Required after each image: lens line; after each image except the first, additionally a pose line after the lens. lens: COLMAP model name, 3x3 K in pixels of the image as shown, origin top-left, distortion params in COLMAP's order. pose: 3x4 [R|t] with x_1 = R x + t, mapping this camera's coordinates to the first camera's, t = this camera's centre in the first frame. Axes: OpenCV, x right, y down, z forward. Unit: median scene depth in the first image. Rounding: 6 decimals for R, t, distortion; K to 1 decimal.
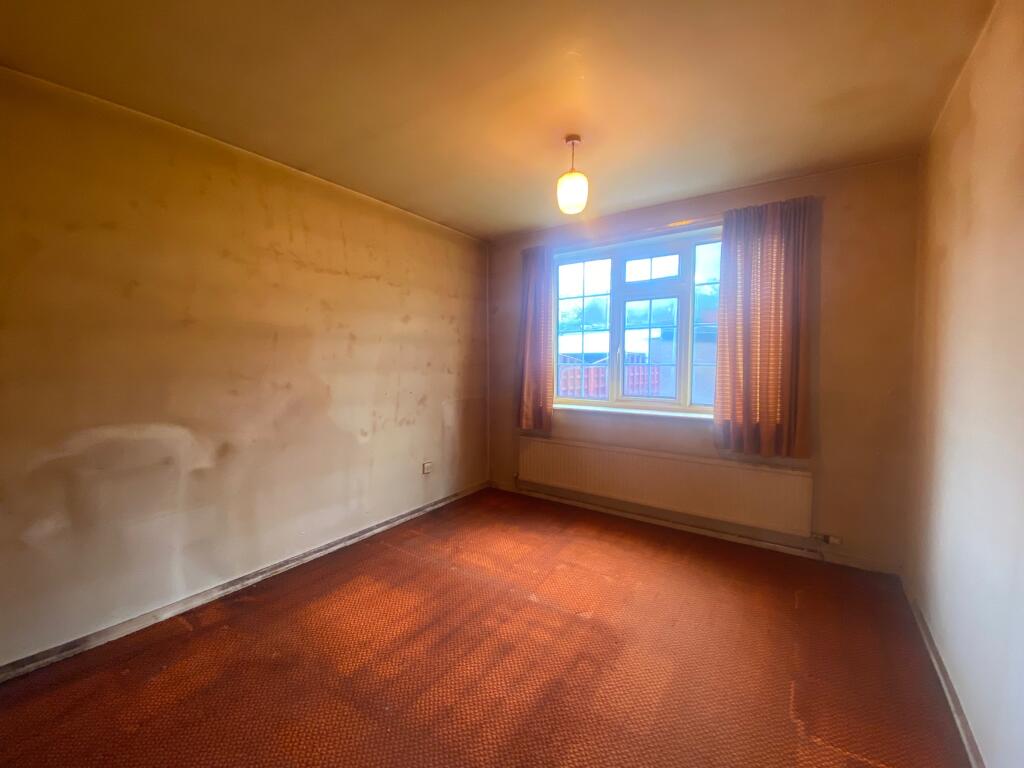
lens RADIAL K [[402.9, 0, 515.5], [0, 402.9, 380.2], [0, 0, 1]] dist [0.000545, -0.014242]
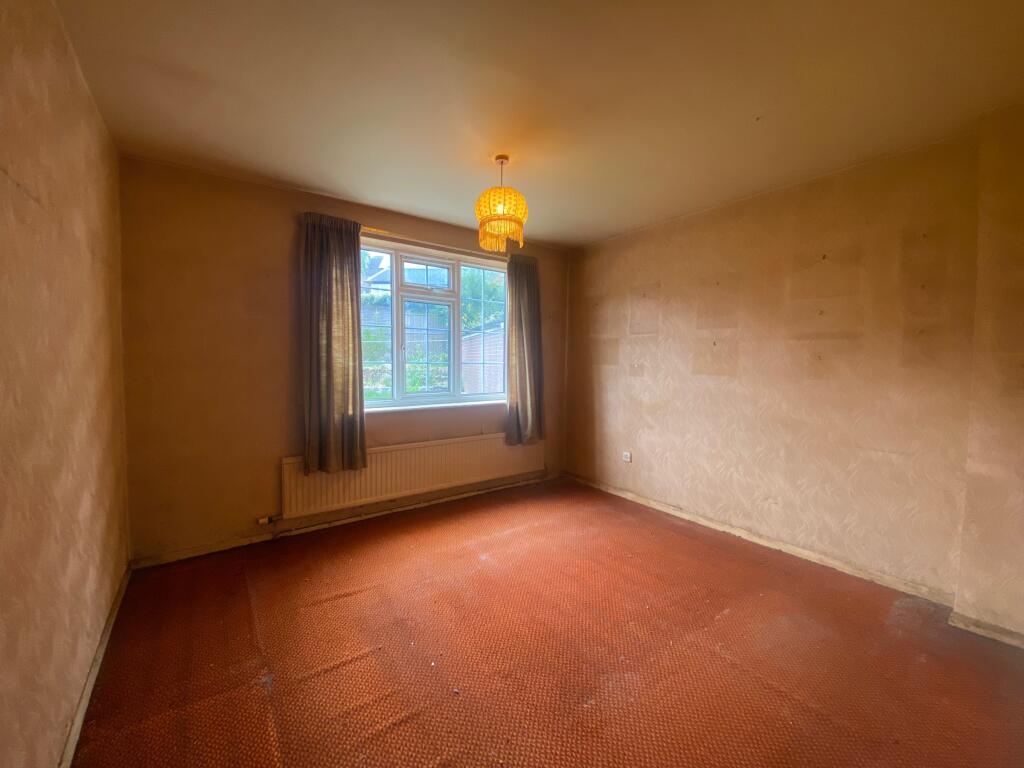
lens RADIAL K [[397.4, 0, 512.0], [0, 397.4, 384.0], [0, 0, 1]] dist [0.001479, 0.000083]
pose [[0.296622, -0.045292, 0.953920, -0.662689], [0.031497, 0.998795, 0.037628, -0.015164], [-0.954475, 0.018884, 0.297691, 0.480222]]
